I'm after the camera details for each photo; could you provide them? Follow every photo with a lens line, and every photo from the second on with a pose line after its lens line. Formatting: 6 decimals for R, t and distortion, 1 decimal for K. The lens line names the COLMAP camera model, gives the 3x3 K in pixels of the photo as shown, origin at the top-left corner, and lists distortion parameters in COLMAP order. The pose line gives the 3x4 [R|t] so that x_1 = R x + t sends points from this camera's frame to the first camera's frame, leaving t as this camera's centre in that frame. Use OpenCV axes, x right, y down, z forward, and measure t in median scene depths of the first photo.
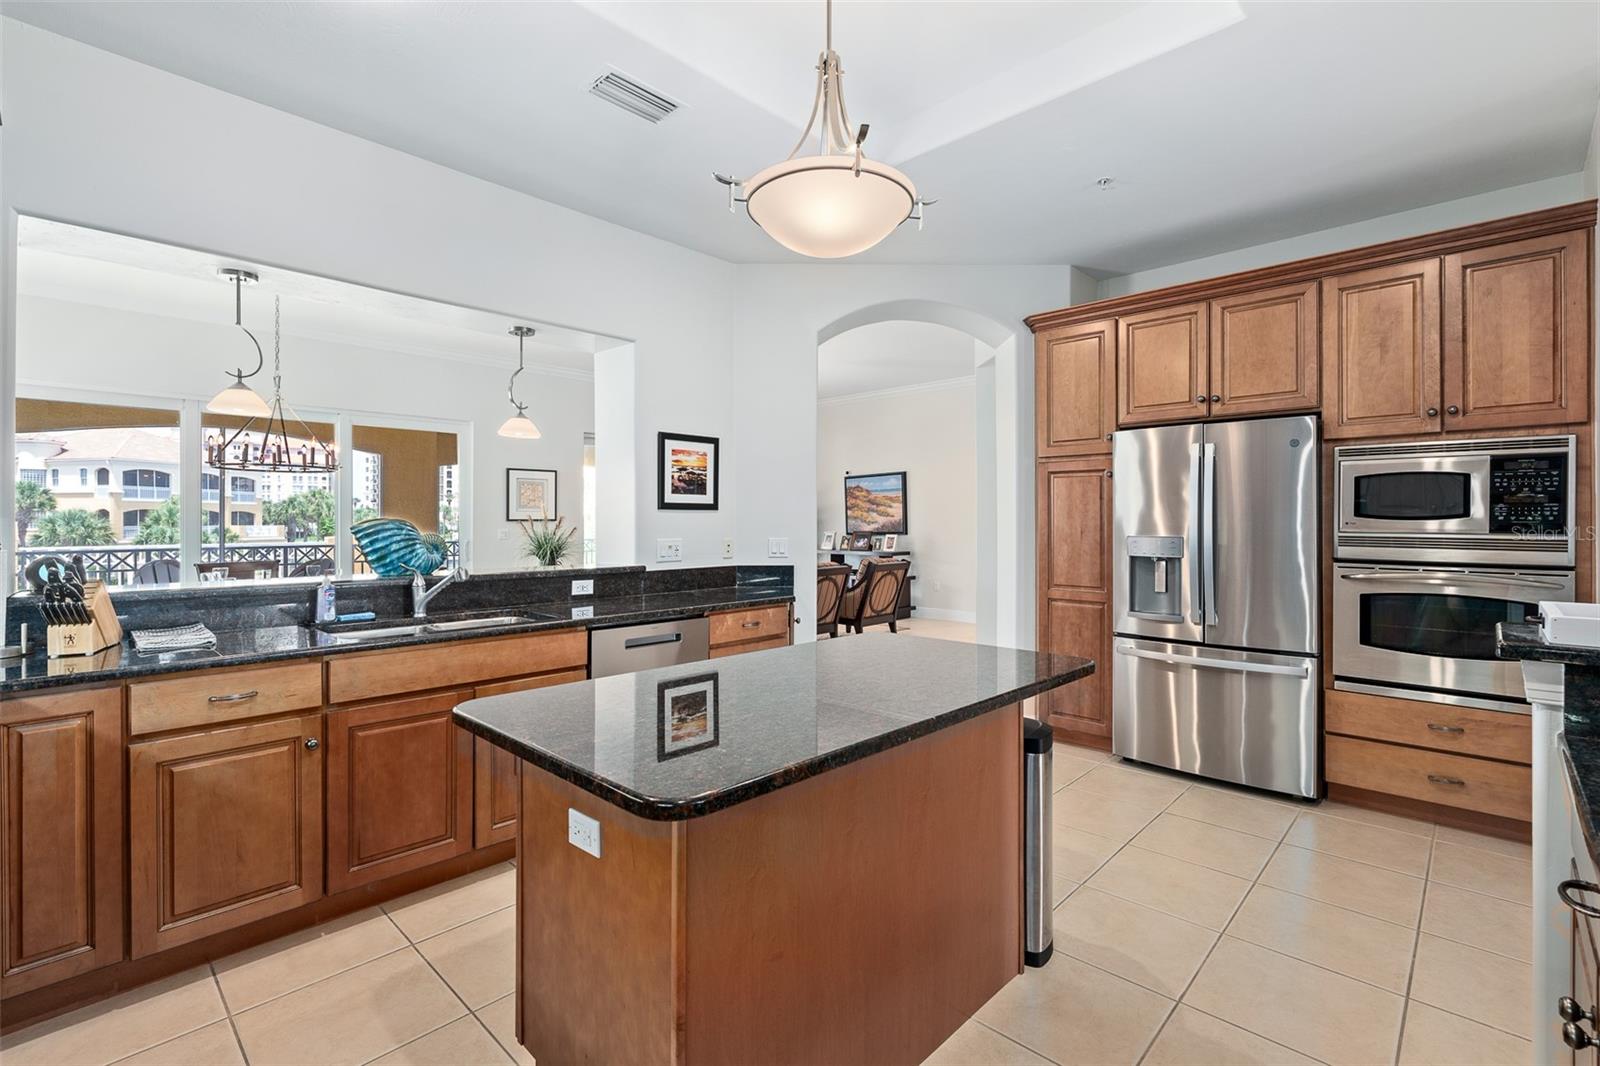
lens RADIAL K [[724.8, 0, 798.2], [0, 724.8, 522.0], [0, 0, 1]] dist [-0.001409, 0.000333]
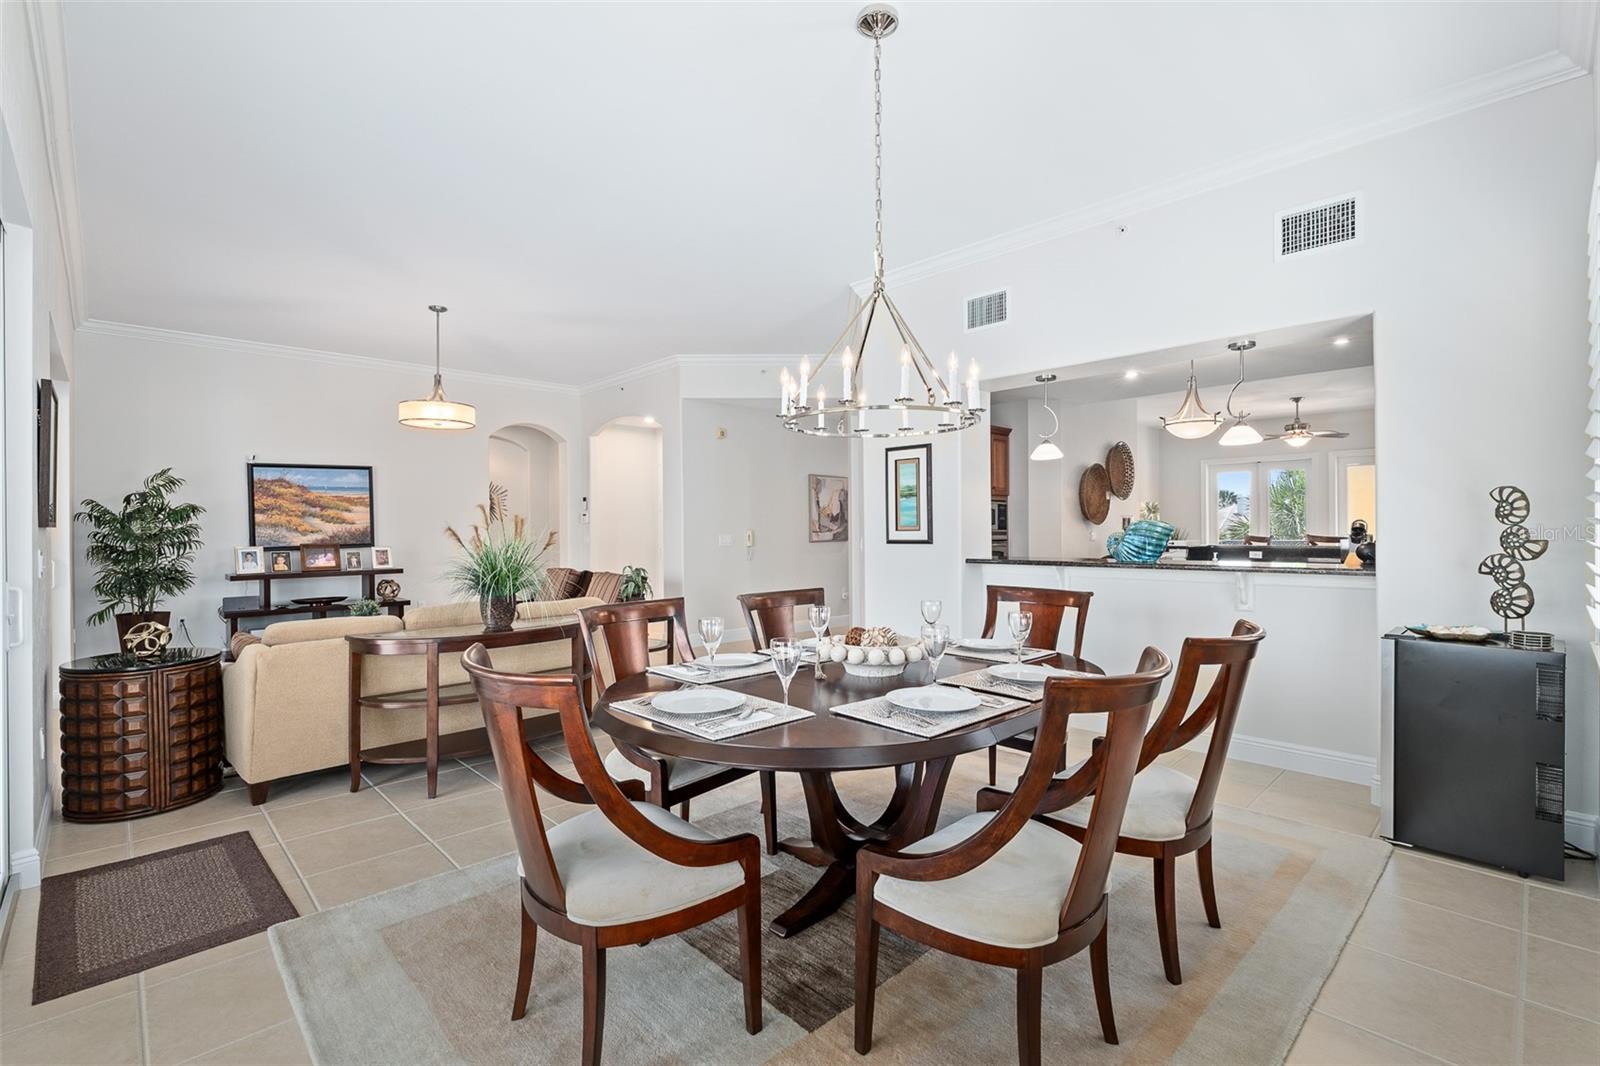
lens RADIAL K [[724.8, 0, 792.5], [0, 724.8, 533.2], [0, 0, 1]] dist [-0.001409, 0.000333]
pose [[0.049951, -0.006686, 0.998729, -0.605455], [0.008408, 0.999945, 0.006273, 0.001624], [-0.998716, 0.008084, 0.050005, 0.497655]]
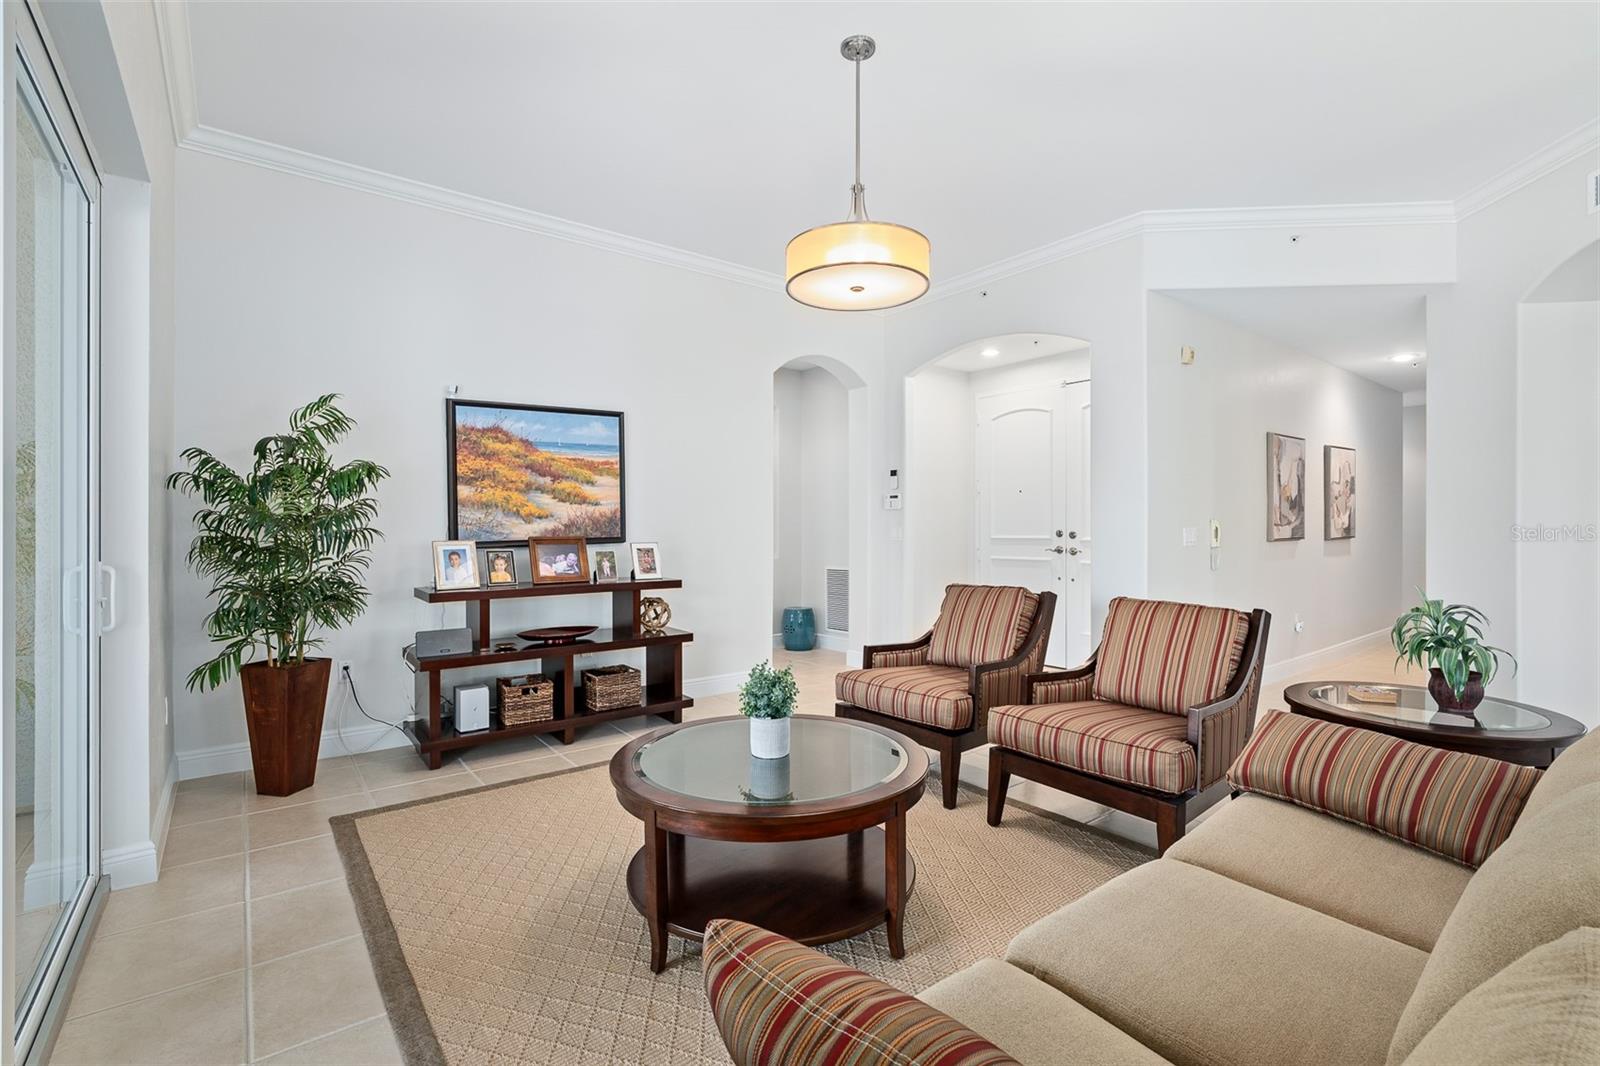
lens RADIAL K [[724.8, 0, 787.0], [0, 724.8, 530.6], [0, 0, 1]] dist [-0.001409, 0.000333]
pose [[0.145645, -0.004188, 0.989328, -0.310477], [0.001303, 0.999991, 0.004042, 0.007485], [-0.989336, 0.000700, 0.145650, 0.807885]]
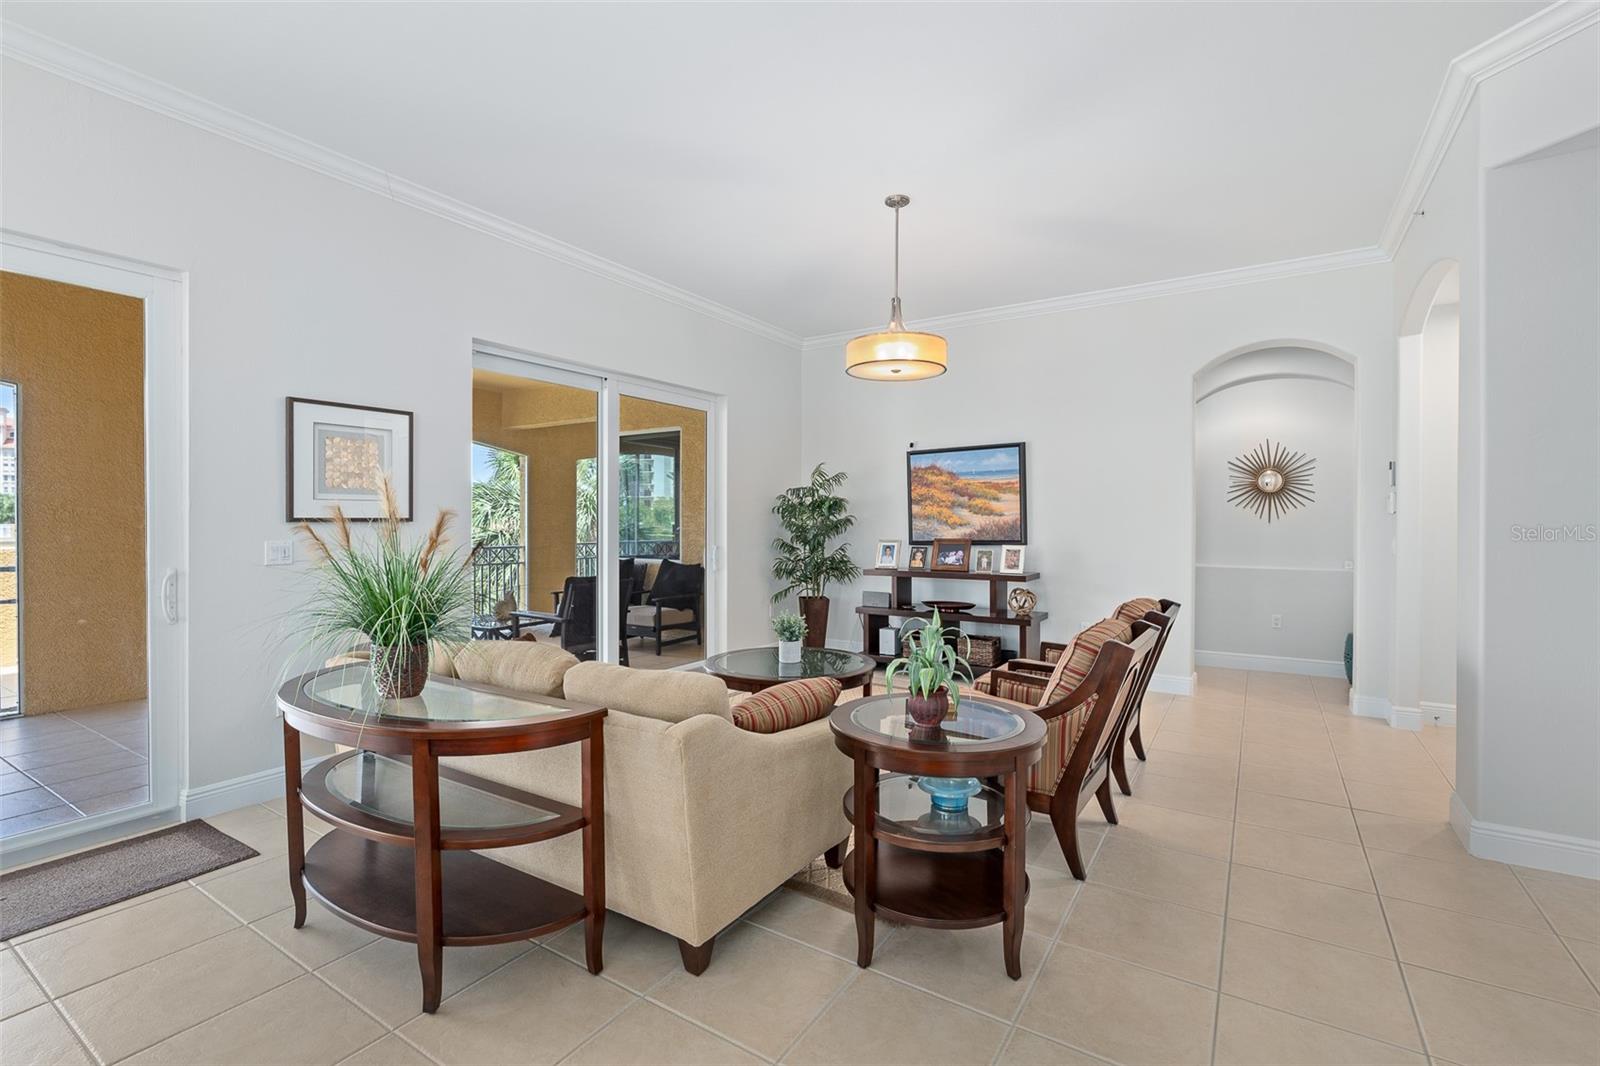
lens RADIAL K [[724.8, 0, 804.6], [0, 724.8, 532.8], [0, 0, 1]] dist [-0.001409, 0.000333]
pose [[0.981354, -0.000664, 0.192206, -0.151073], [-0.002223, 0.999888, 0.014801, -0.001393], [-0.192194, -0.014952, 0.981243, 0.425277]]
